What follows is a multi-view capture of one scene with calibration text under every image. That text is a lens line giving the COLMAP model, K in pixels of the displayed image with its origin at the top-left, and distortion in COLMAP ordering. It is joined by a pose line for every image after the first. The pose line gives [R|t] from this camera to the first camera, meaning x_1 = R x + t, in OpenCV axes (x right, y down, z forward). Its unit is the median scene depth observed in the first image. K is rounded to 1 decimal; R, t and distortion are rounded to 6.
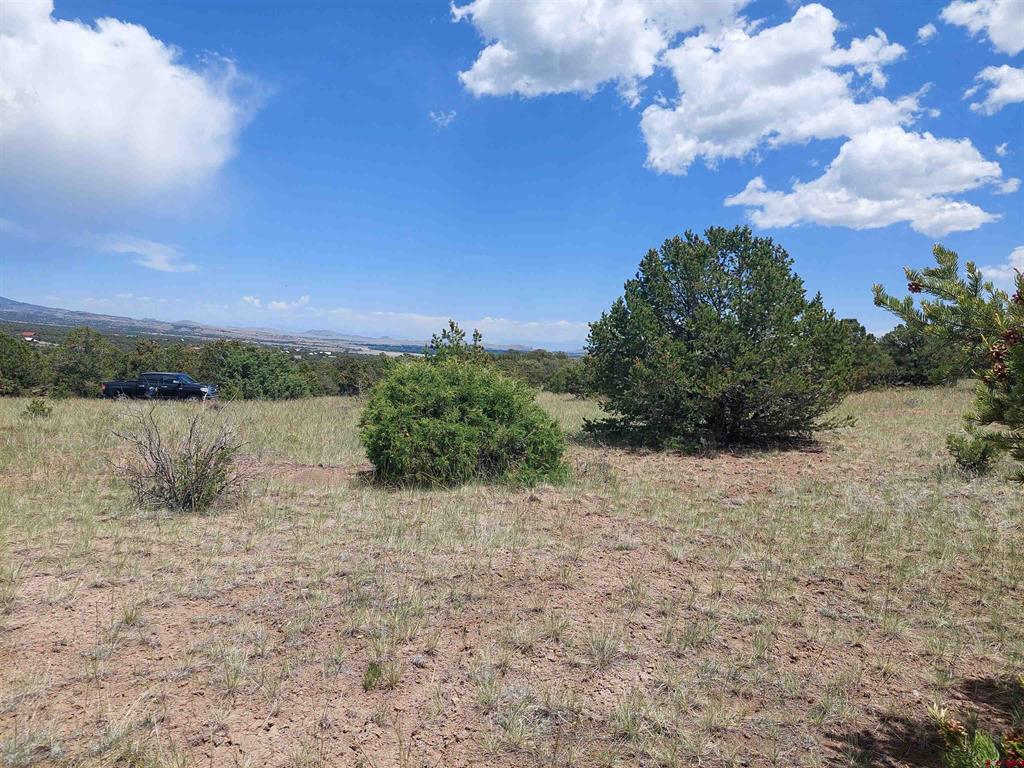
lens RADIAL K [[725.3, 0, 508.5], [0, 725.3, 387.0], [0, 0, 1]] dist [0.038348, -0.048668]
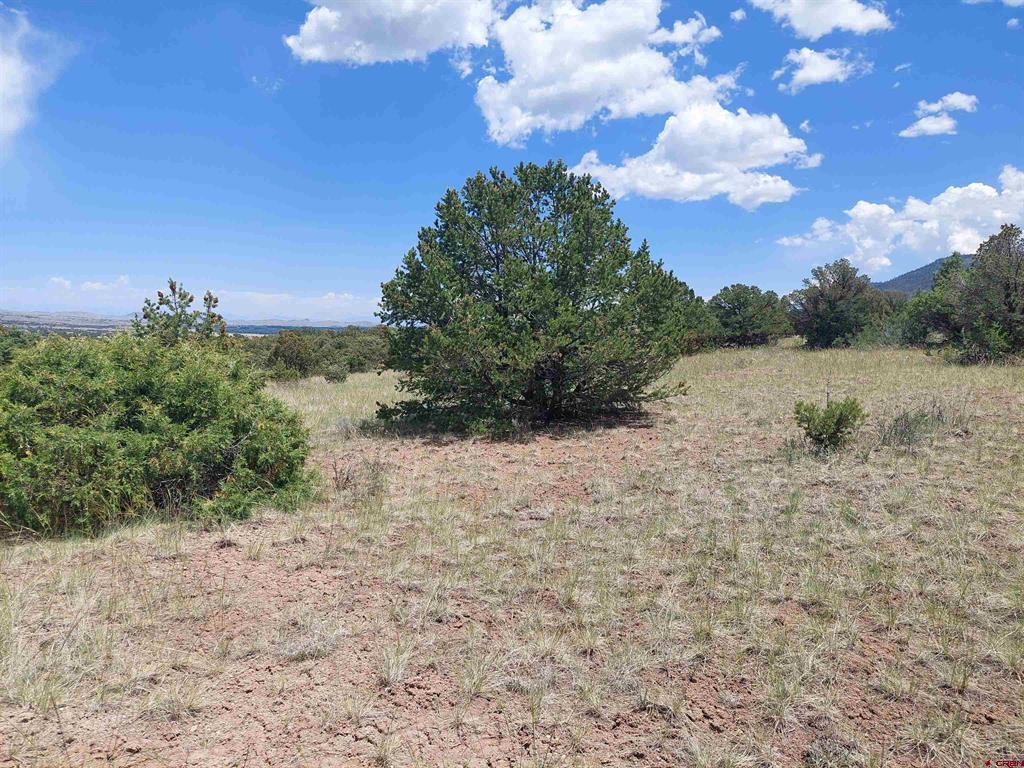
lens RADIAL K [[725.3, 0, 489.6], [0, 725.3, 398.4], [0, 0, 1]] dist [0.038348, -0.048668]
pose [[0.982631, -0.052110, 0.178106, 0.085427], [0.043162, 0.997621, 0.053754, 0.001234], [-0.180483, -0.045133, 0.982542, 0.187331]]
